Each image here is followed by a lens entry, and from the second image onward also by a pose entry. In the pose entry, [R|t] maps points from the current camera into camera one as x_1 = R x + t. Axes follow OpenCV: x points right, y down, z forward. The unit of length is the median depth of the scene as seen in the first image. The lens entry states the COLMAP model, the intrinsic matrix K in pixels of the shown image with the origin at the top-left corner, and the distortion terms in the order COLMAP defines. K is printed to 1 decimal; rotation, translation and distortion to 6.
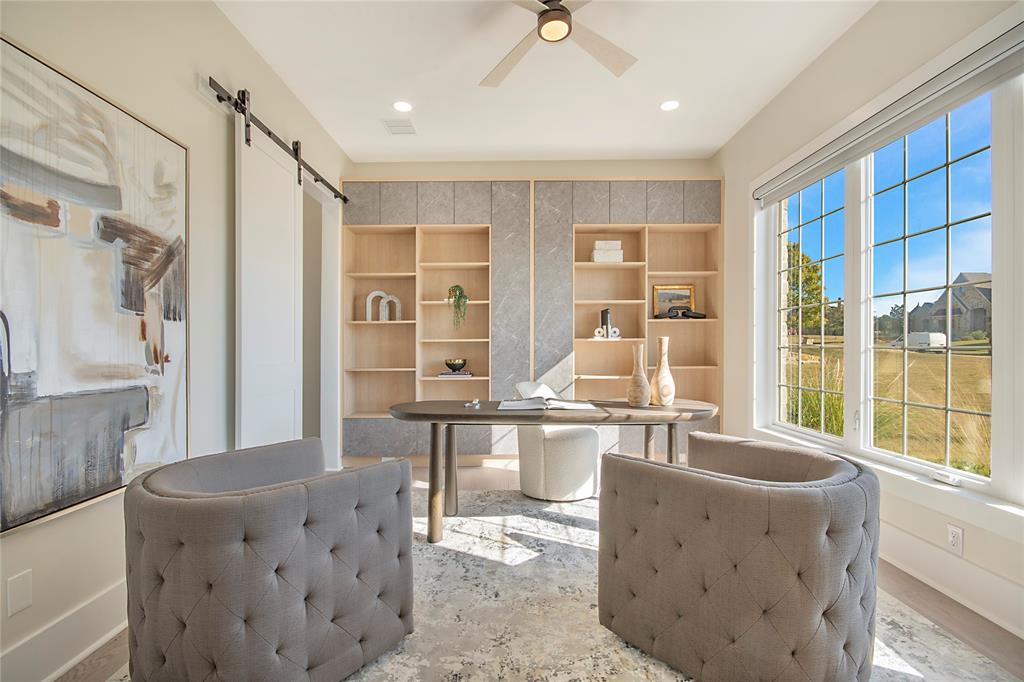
lens RADIAL K [[449.0, 0, 516.3], [0, 449.0, 345.7], [0, 0, 1]] dist [0.005913, -0.007673]
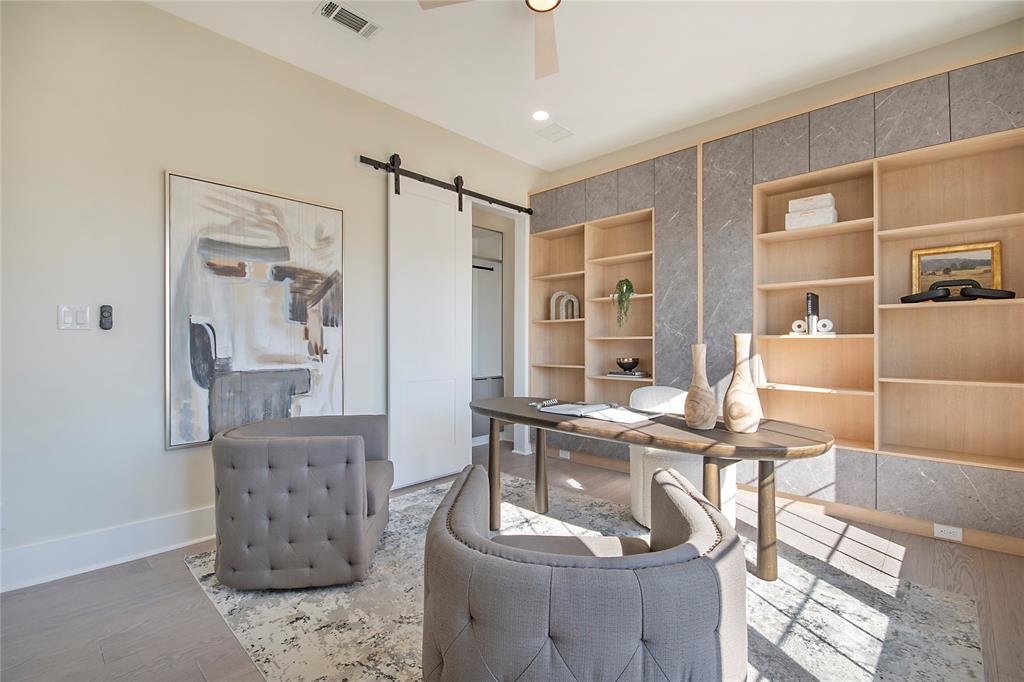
lens RADIAL K [[452.5, 0, 512.0], [0, 452.5, 341.0], [0, 0, 1]] dist [0.017564, -0.016457]
pose [[0.719394, 0.002494, -0.694598, 0.721656], [-0.003506, 0.999994, -0.000040, -0.009233], [0.694594, 0.002465, 0.719398, 0.316172]]
